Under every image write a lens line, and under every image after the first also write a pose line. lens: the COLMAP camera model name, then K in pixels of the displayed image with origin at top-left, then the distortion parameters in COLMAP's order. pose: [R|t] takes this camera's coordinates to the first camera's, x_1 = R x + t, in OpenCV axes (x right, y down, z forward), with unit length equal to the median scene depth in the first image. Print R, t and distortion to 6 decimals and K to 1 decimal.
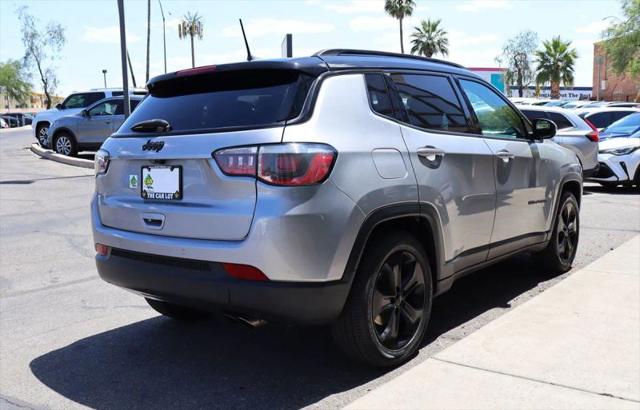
lens RADIAL K [[650.0, 0, 339.1], [0, 650.0, 205.9], [0, 0, 1]] dist [-0.174865, -0.000843]
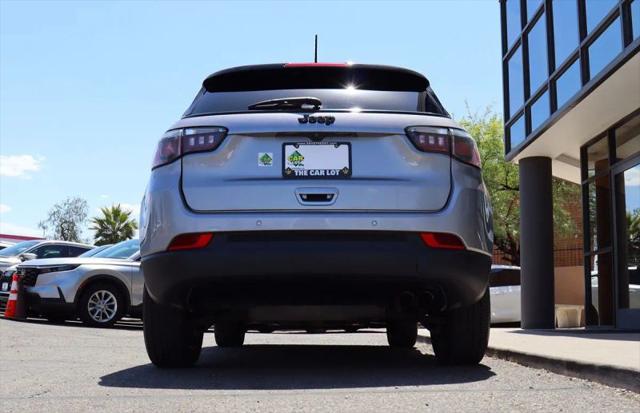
lens RADIAL K [[711.5, 0, 320.0], [0, 711.5, 206.5], [0, 0, 1]] dist [-0.121870, 0.011777]
pose [[0.788832, 0.122460, 0.602285, -0.670561], [0.044682, 0.965929, -0.254920, 0.222370], [-0.612982, 0.228001, 0.756485, 0.166021]]
